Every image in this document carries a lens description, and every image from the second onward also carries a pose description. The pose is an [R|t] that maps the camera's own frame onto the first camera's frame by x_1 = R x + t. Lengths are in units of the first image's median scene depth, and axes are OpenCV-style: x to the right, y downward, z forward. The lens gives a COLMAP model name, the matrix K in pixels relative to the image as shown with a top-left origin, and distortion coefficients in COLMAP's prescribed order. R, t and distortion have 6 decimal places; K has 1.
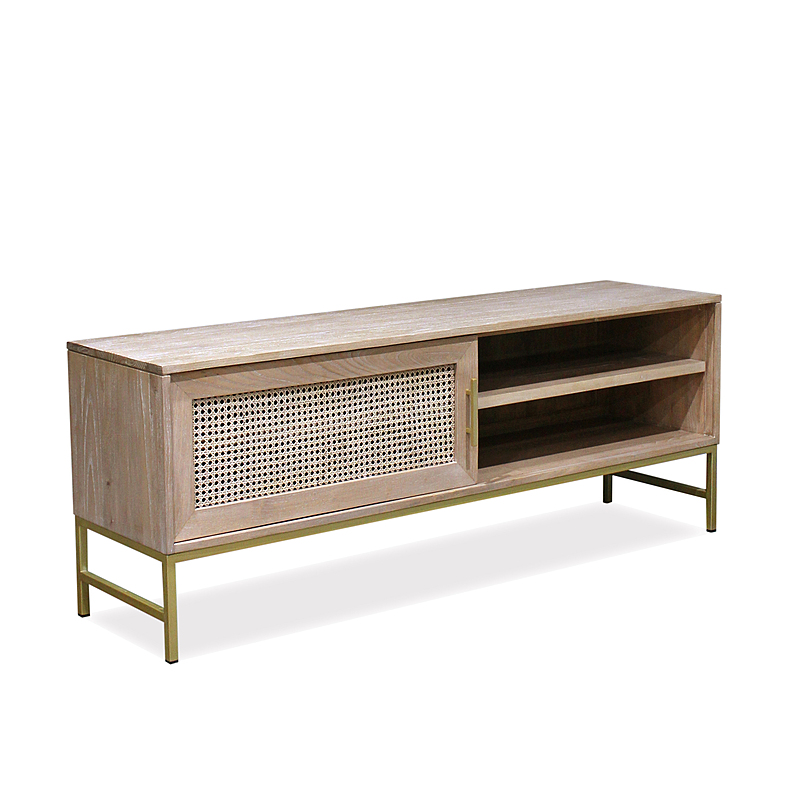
lens RADIAL K [[1760.4, 0, 397.1], [0, 1760.4, 391.6], [0, 0, 1]] dist [-0.125566, 0.000000]
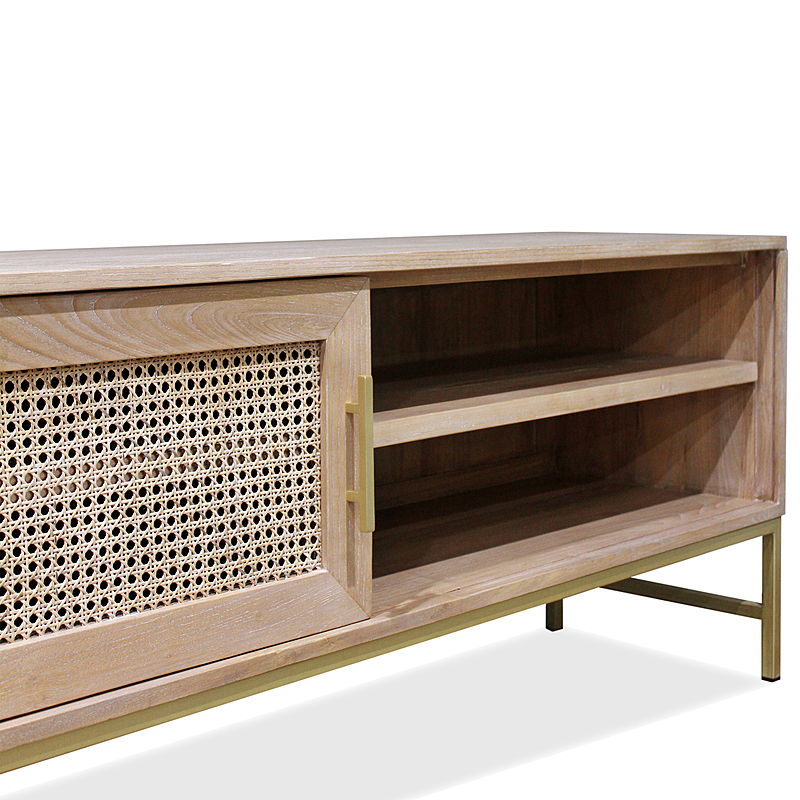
lens RADIAL K [[1593.6, 0, 408.8], [0, 1593.6, 331.4], [0, 0, 1]] dist [-0.022954, 0.000000]
pose [[0.986231, -0.010817, 0.165022, -0.010532], [0.027338, 0.994794, -0.098175, 0.020790], [-0.163101, 0.101334, 0.981392, 0.612359]]
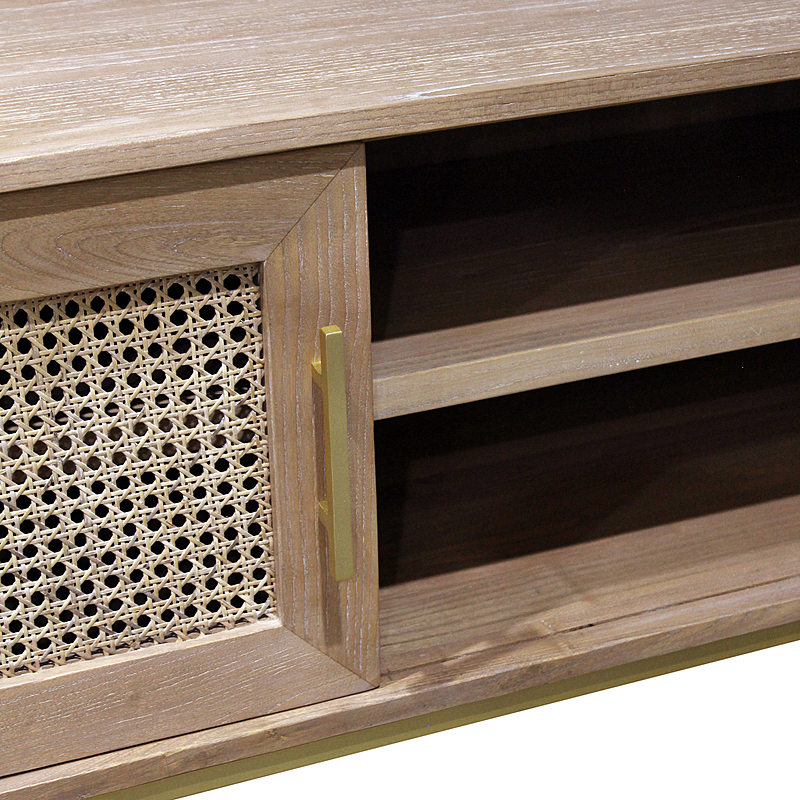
lens RADIAL K [[2040.0, 0, 400.2], [0, 2040.0, 401.1], [0, 0, 1]] dist [-0.028896, 0.000000]
pose [[0.965753, 0.099467, -0.239642, 0.120695], [-0.035654, 0.965714, 0.257148, -0.070049], [0.257003, -0.239797, 0.936187, 0.739850]]
